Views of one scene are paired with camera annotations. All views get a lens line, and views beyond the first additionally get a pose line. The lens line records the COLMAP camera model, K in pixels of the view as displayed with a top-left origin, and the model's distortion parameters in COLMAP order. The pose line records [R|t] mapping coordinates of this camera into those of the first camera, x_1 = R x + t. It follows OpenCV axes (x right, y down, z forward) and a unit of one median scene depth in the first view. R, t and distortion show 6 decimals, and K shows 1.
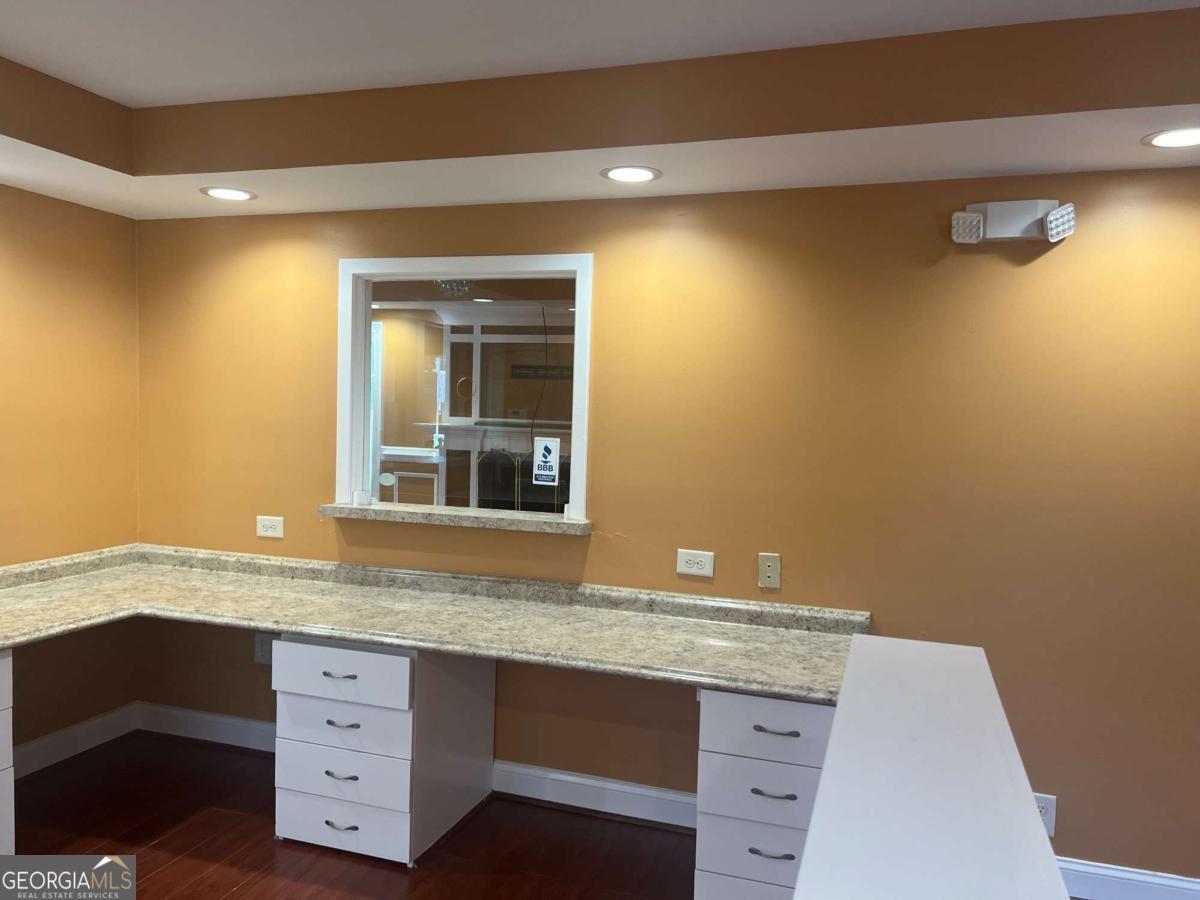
lens RADIAL K [[899.7, 0, 586.0], [0, 899.7, 461.2], [0, 0, 1]] dist [0.066172, -0.077189]
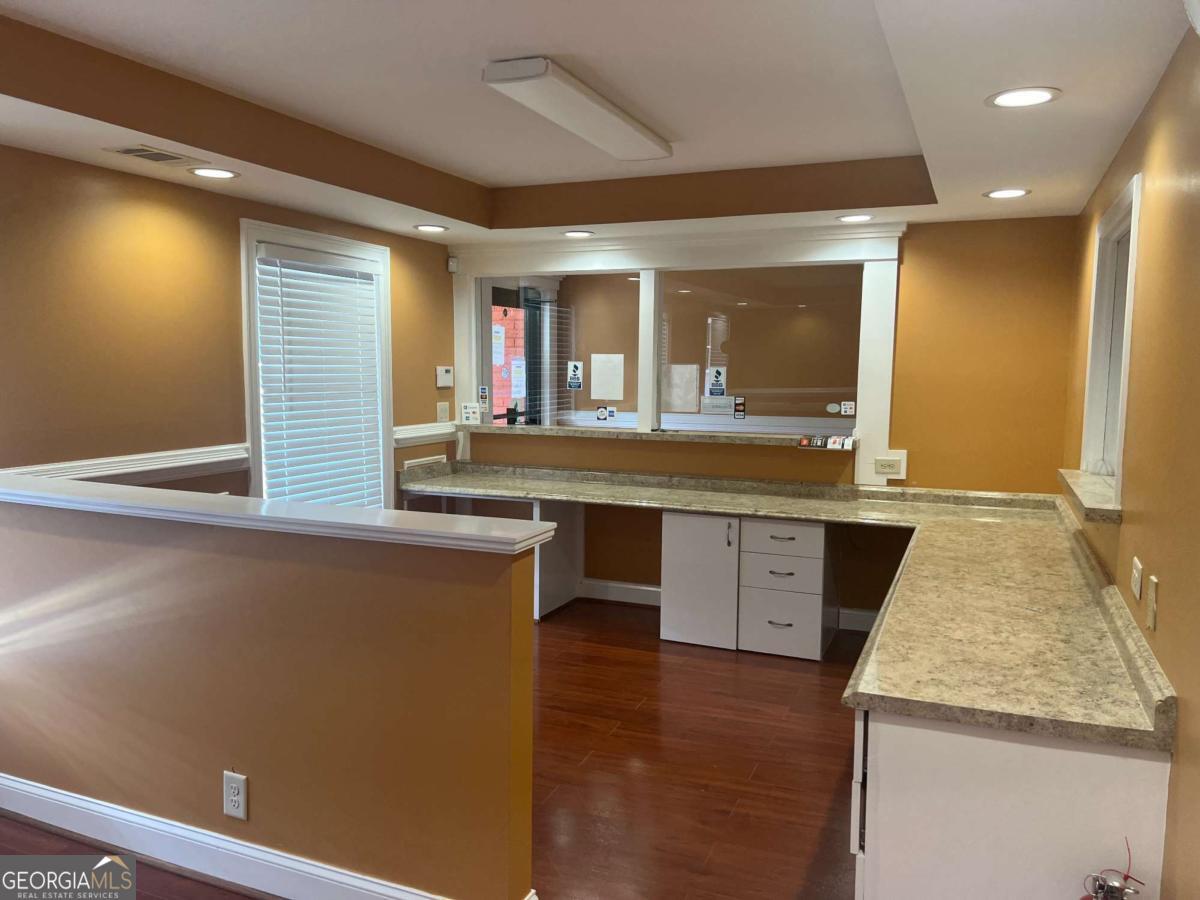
lens RADIAL K [[899.7, 0, 595.8], [0, 899.7, 453.4], [0, 0, 1]] dist [0.066172, -0.077189]
pose [[-0.070475, 0.070174, -0.995042, 0.893834], [-0.066149, 0.994998, 0.074856, -0.012772], [0.995318, 0.071097, -0.065481, 0.616702]]
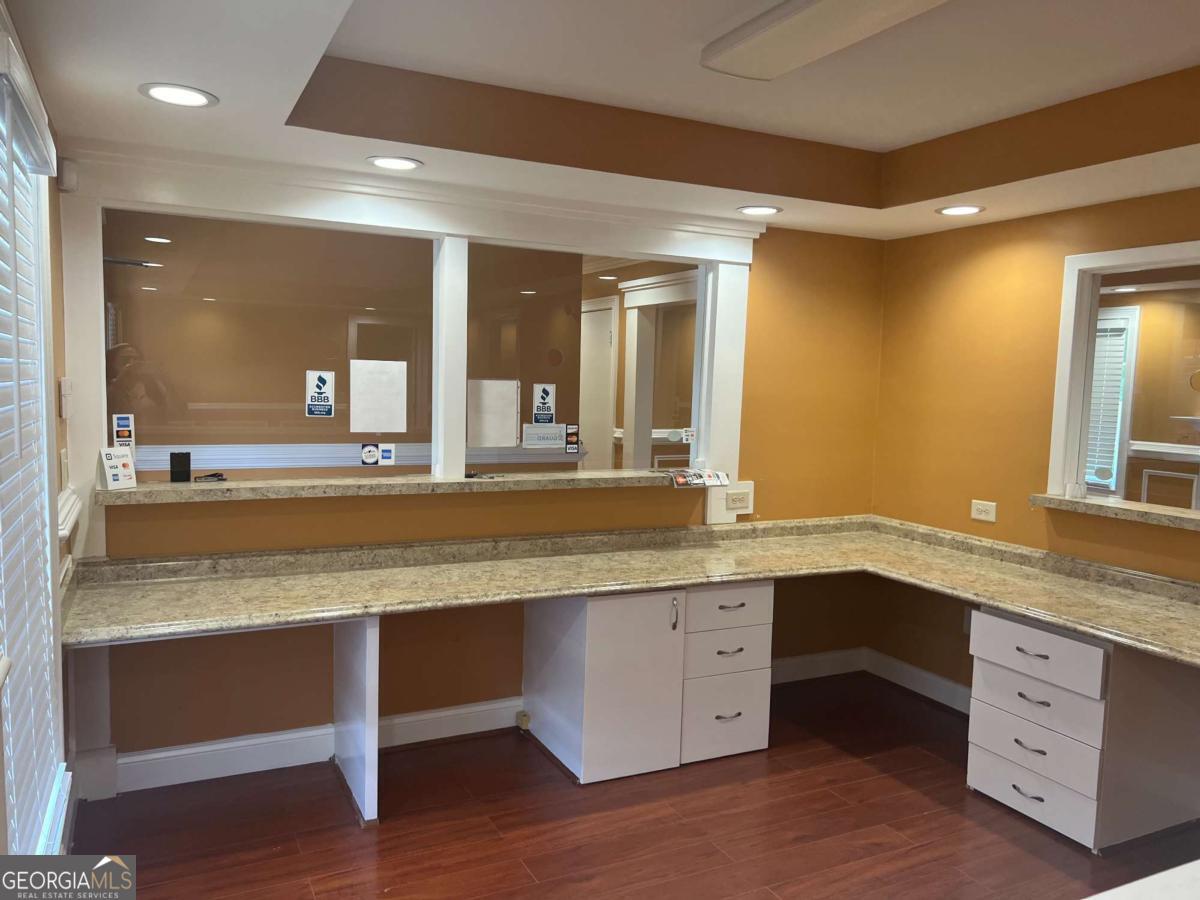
lens RADIAL K [[899.7, 0, 603.5], [0, 899.7, 455.3], [0, 0, 1]] dist [0.066172, -0.077189]
pose [[0.717464, 0.051166, -0.694714, 0.091657], [-0.046677, 0.998589, 0.025341, -0.000061], [0.695030, 0.014246, 0.718840, -0.115359]]
